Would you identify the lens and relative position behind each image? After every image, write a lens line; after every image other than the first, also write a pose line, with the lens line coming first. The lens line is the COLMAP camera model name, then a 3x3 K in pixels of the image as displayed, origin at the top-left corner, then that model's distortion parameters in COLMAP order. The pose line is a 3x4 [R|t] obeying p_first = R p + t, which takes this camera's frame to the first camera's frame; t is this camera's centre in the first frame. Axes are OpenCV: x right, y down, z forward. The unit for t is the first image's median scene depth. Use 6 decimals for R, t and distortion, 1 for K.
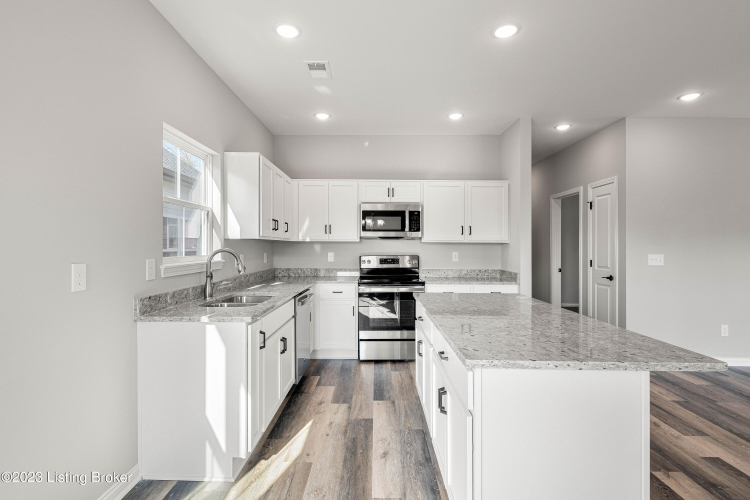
lens RADIAL K [[369.2, 0, 373.1], [0, 369.2, 245.9], [0, 0, 1]] dist [0.001866, -0.000266]
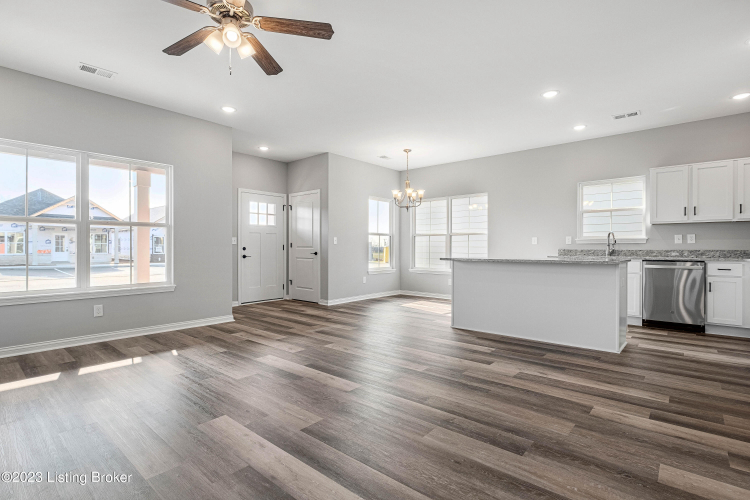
lens RADIAL K [[369.2, 0, 373.1], [0, 369.2, 245.9], [0, 0, 1]] dist [0.001866, -0.000266]
pose [[-0.643858, -0.012277, -0.765046, 1.176572], [-0.004515, 0.999915, -0.012246, 0.070922], [0.765131, -0.004431, -0.643859, 0.801497]]
